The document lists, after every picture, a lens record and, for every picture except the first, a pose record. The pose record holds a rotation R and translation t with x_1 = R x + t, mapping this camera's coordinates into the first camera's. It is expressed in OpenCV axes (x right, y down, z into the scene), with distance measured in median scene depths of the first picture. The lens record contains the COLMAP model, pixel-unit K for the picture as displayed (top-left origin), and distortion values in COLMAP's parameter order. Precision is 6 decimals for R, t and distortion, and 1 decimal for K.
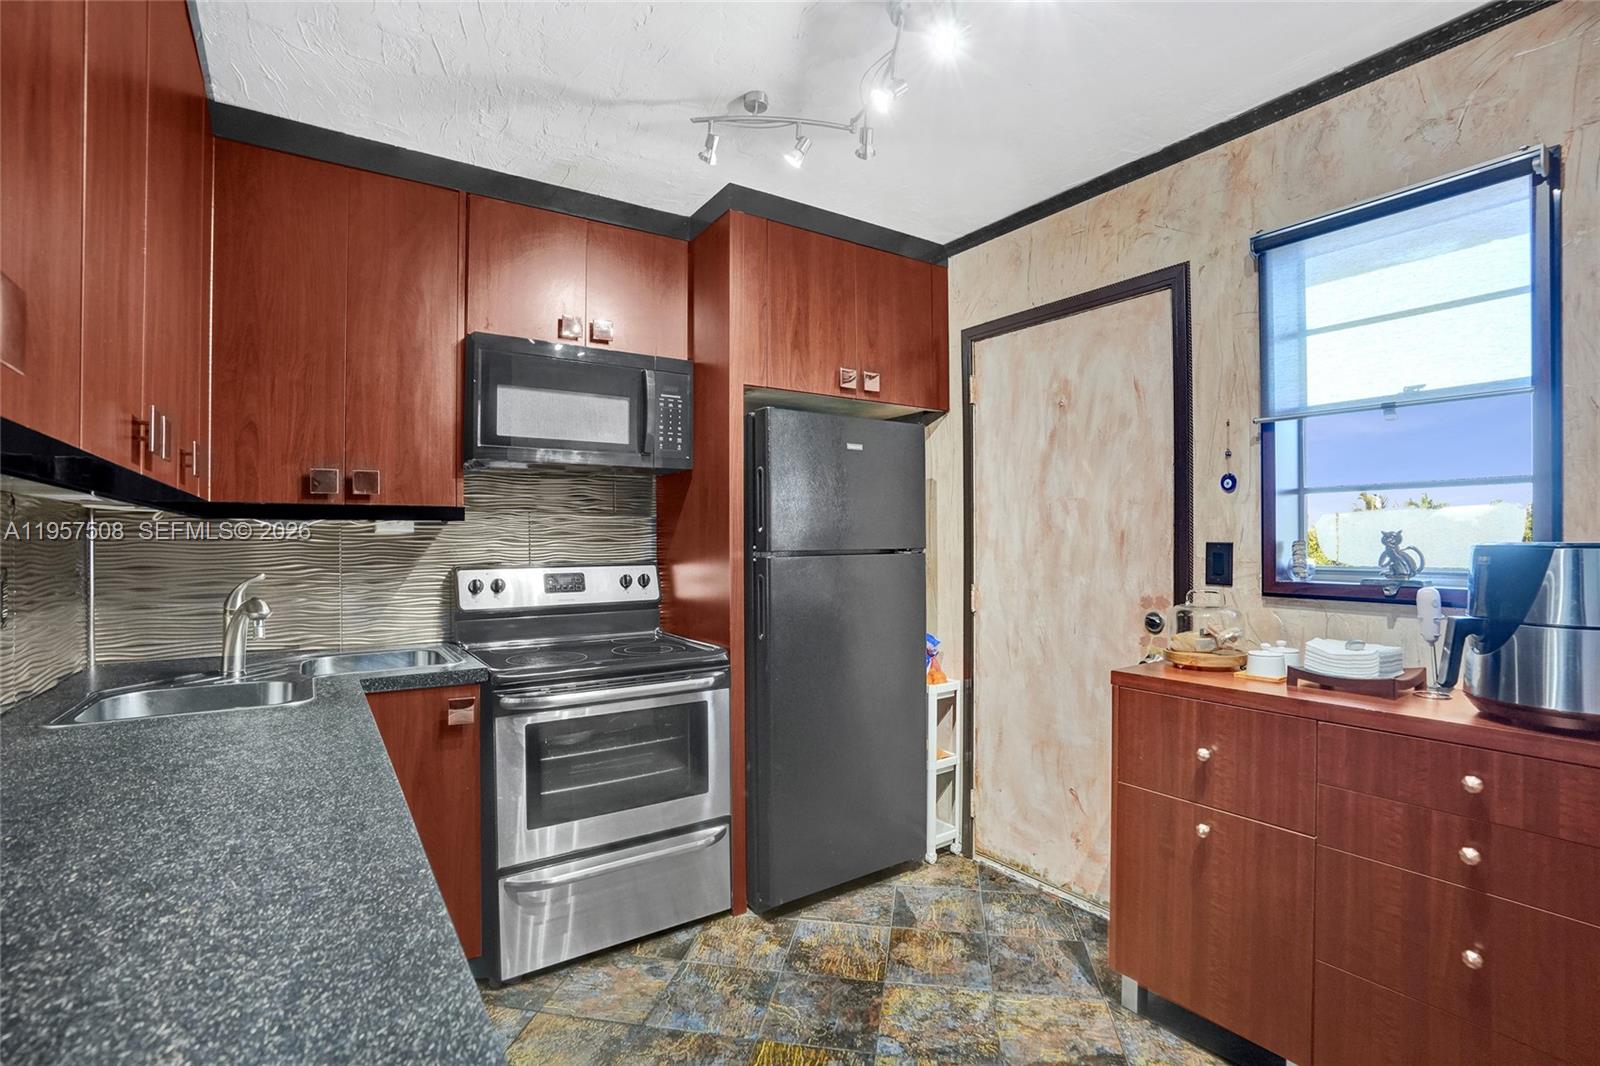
lens RADIAL K [[745.1, 0, 802.8], [0, 745.1, 535.9], [0, 0, 1]] dist [-0.063745, 0.025117]
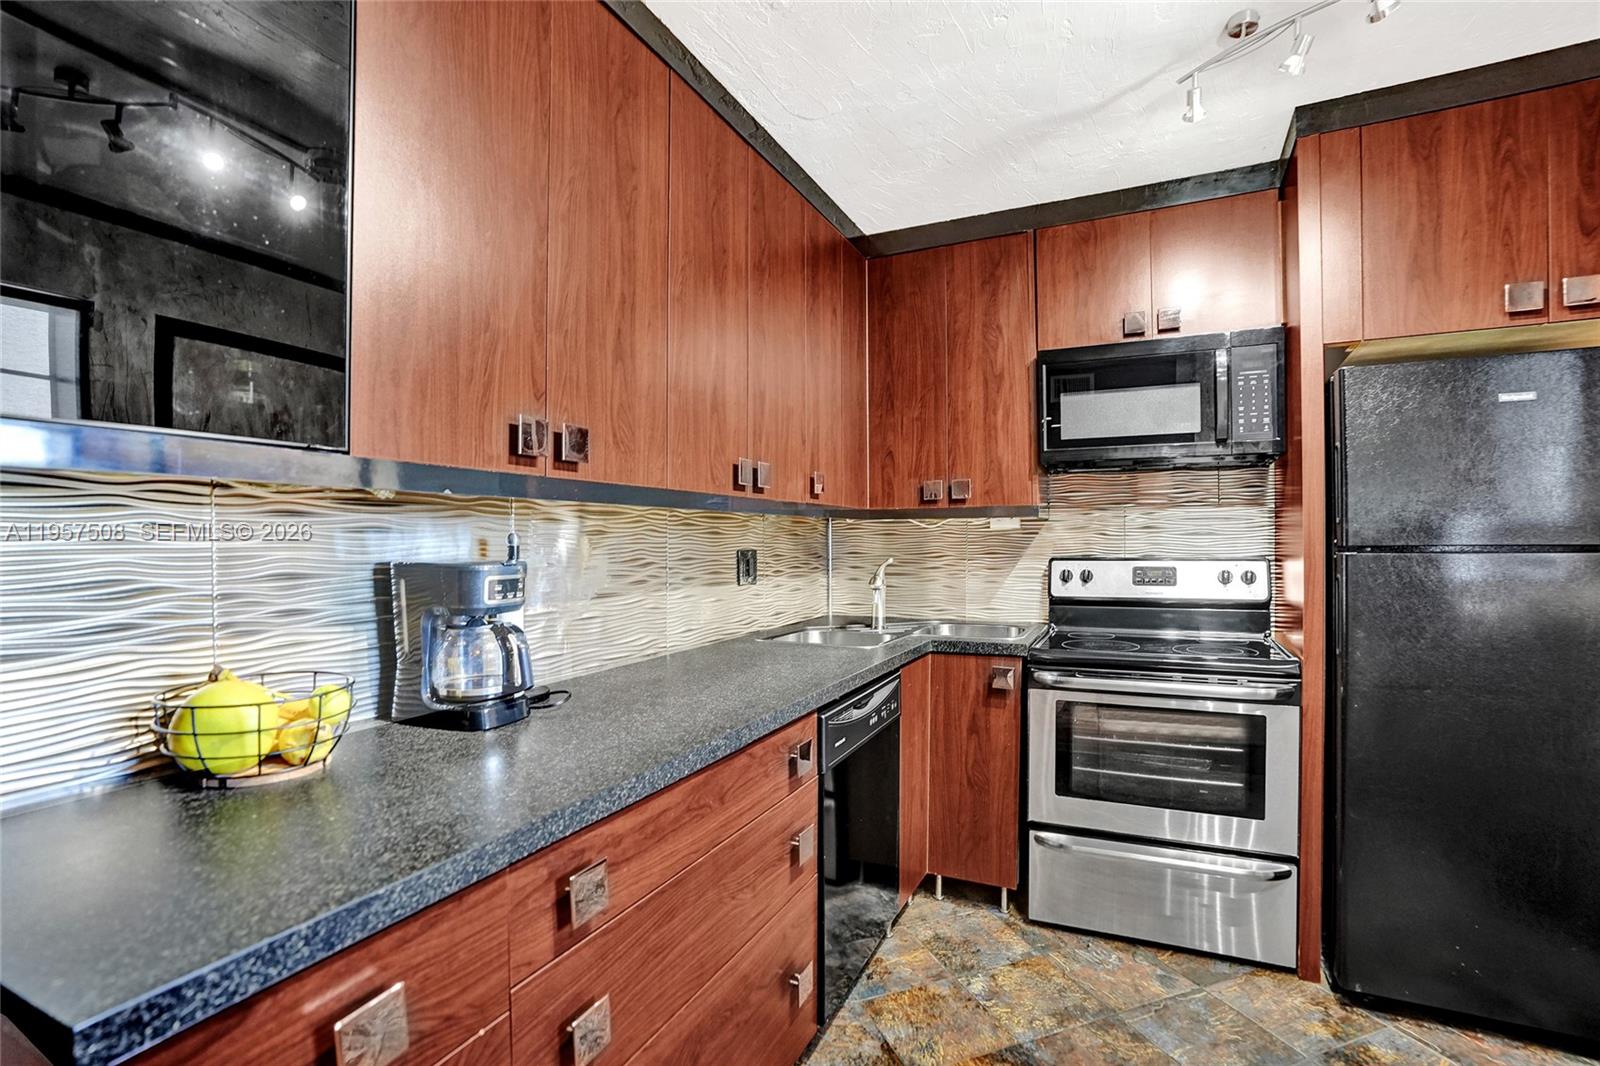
lens RADIAL K [[745.1, 0, 800.5], [0, 745.1, 541.4], [0, 0, 1]] dist [-0.063745, 0.025117]
pose [[0.499308, 0.003541, -0.866417, 0.358587], [0.007152, 0.999941, 0.008209, 0.004969], [0.866395, -0.010296, 0.499253, 0.103349]]
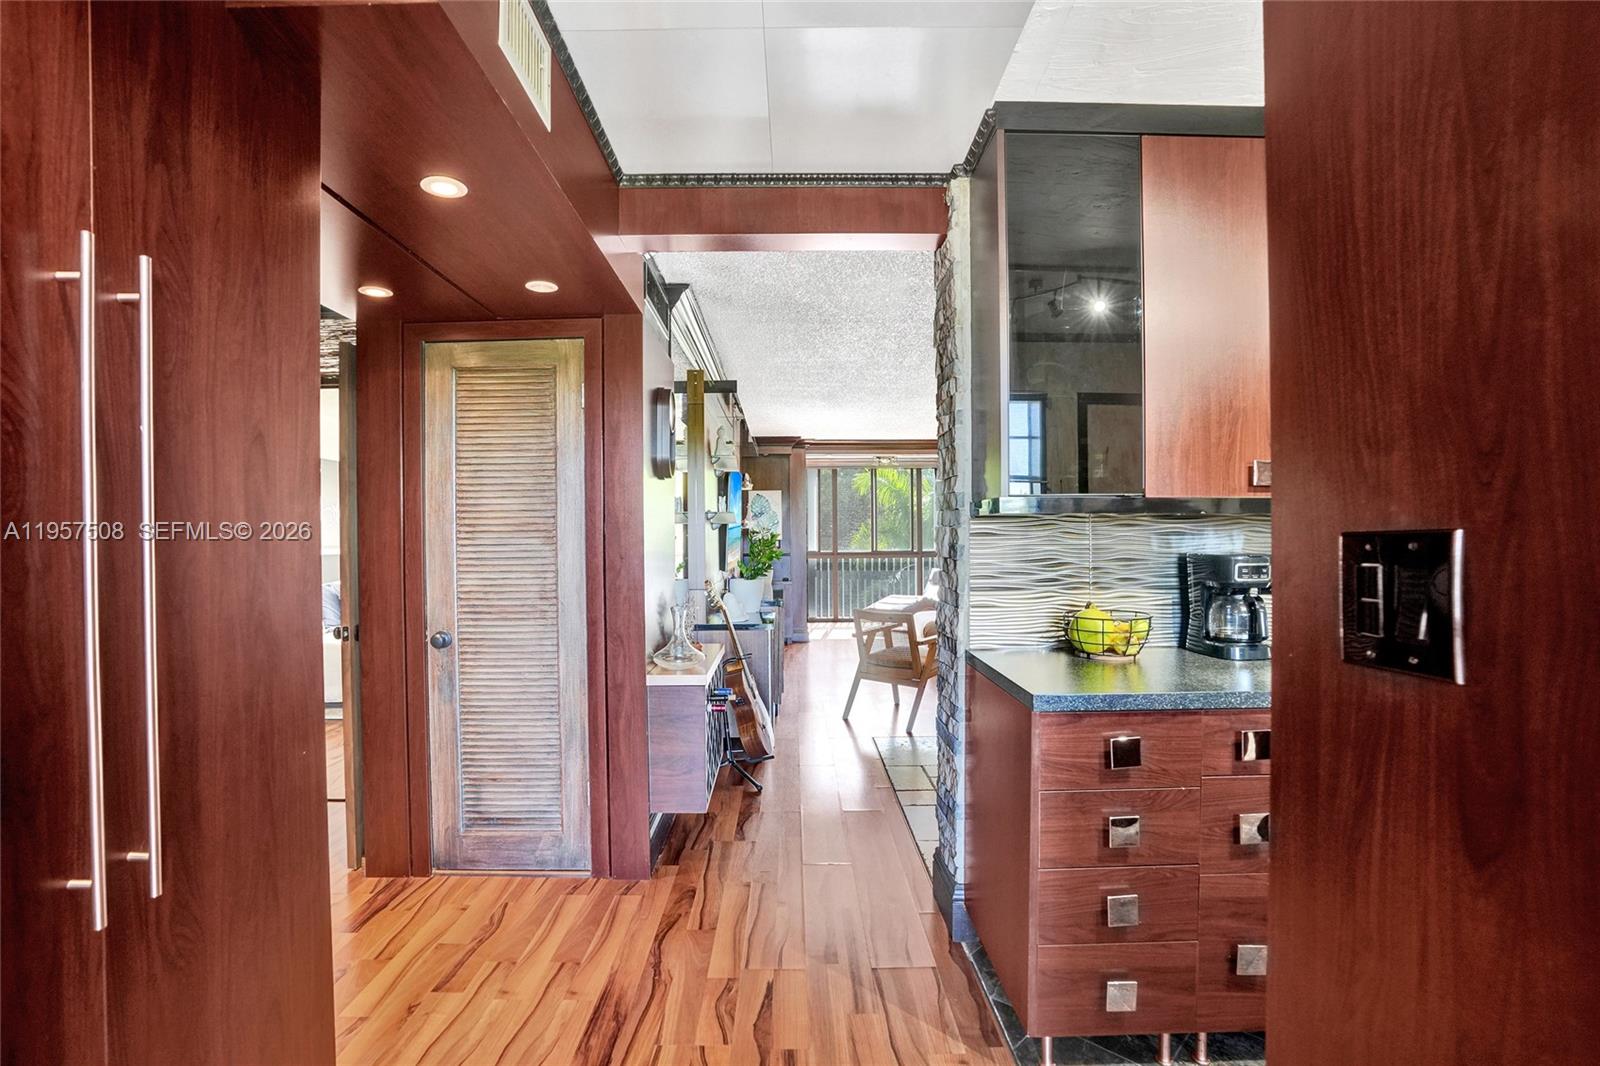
lens RADIAL K [[745.1, 0, 787.9], [0, 745.1, 538.0], [0, 0, 1]] dist [-0.063745, 0.025117]
pose [[-0.565125, 0.009509, -0.824951, 0.799447], [0.011583, 0.999926, 0.003592, -0.005824], [0.824924, -0.007525, -0.565193, 0.232602]]
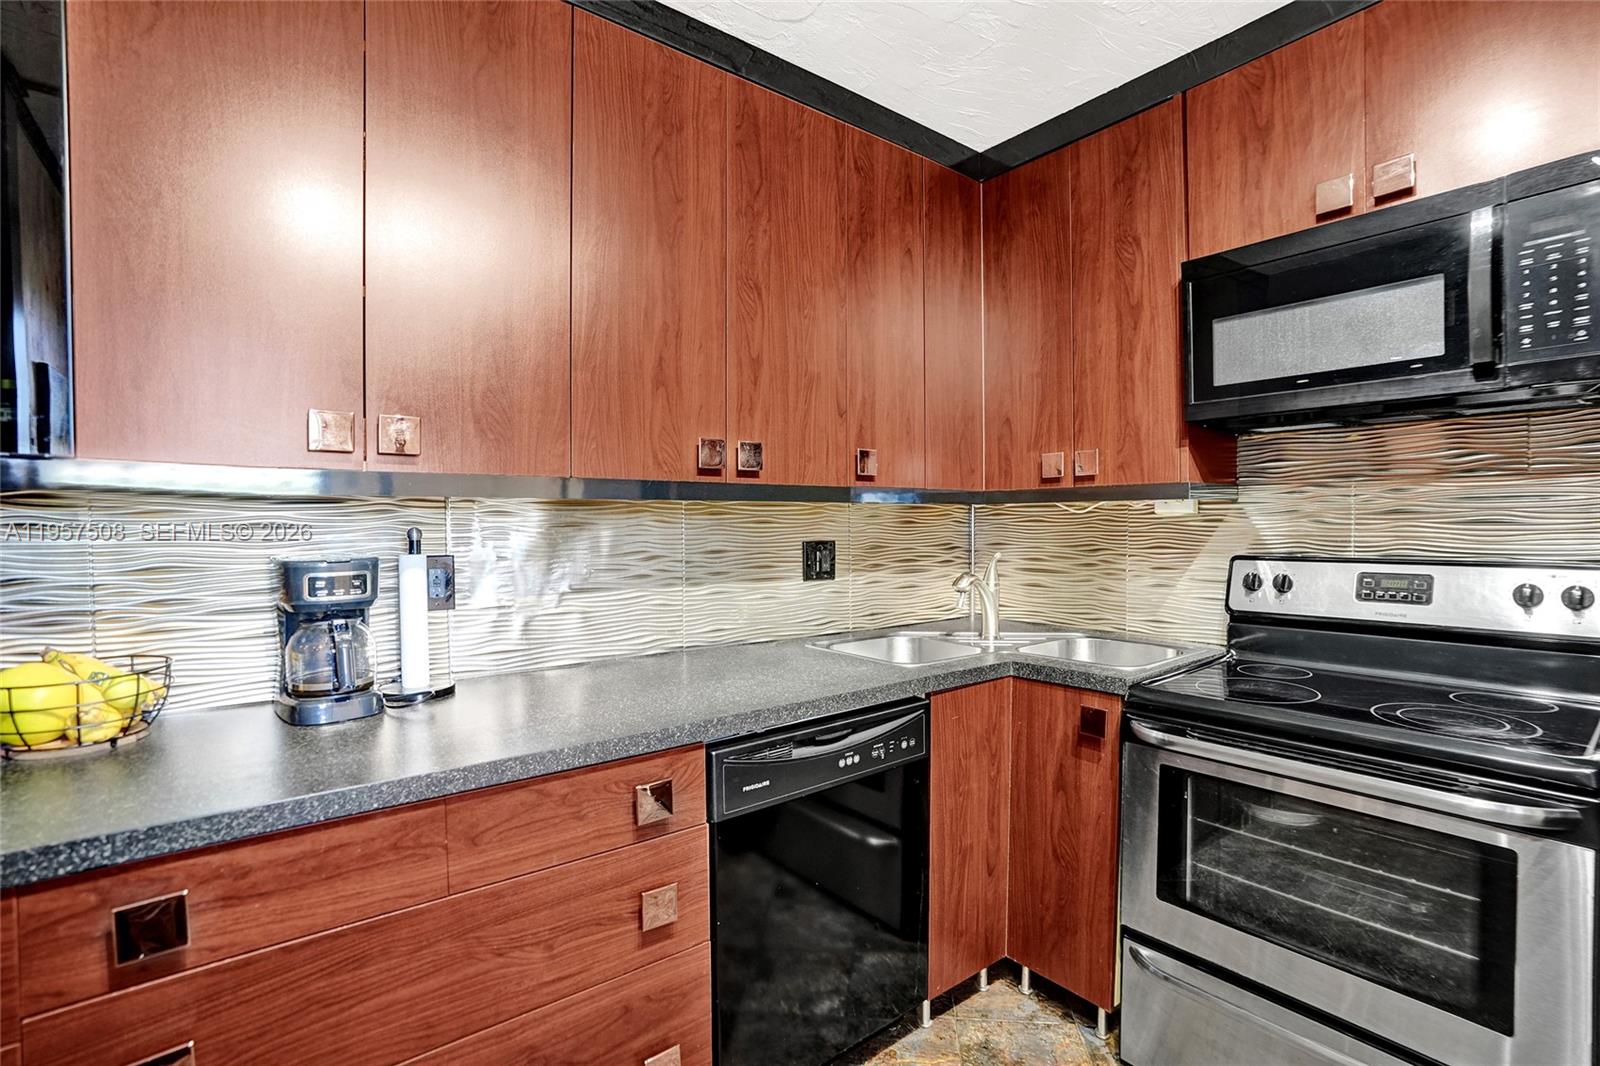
lens RADIAL K [[745.1, 0, 804.3], [0, 745.1, 537.8], [0, 0, 1]] dist [-0.063745, 0.025117]
pose [[0.057991, 0.023329, -0.998044, 0.327365], [0.011424, 0.999646, 0.024030, -0.002088], [0.998252, -0.012795, 0.057704, 0.535442]]
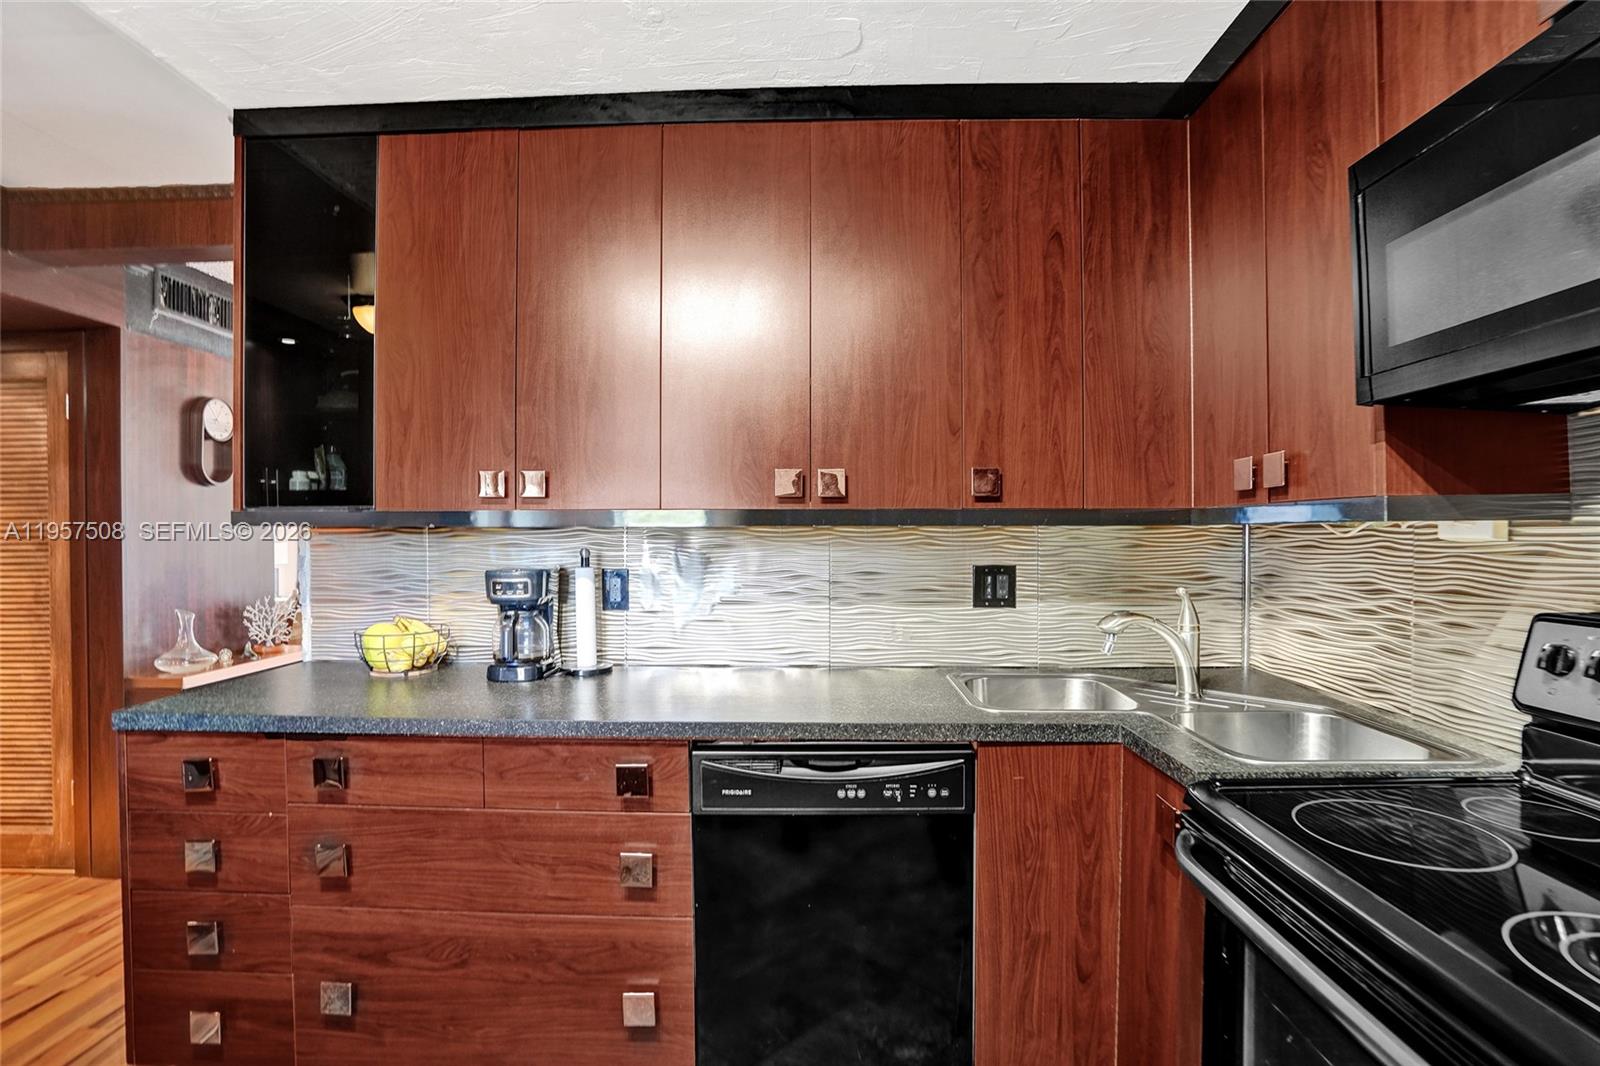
lens RADIAL K [[745.1, 0, 796.0], [0, 745.1, 537.1], [0, 0, 1]] dist [-0.063745, 0.025117]
pose [[-0.602104, 0.009302, -0.798364, 0.212750], [0.007691, 0.999953, 0.005850, -0.016020], [0.798381, -0.002618, -0.602147, 0.984640]]
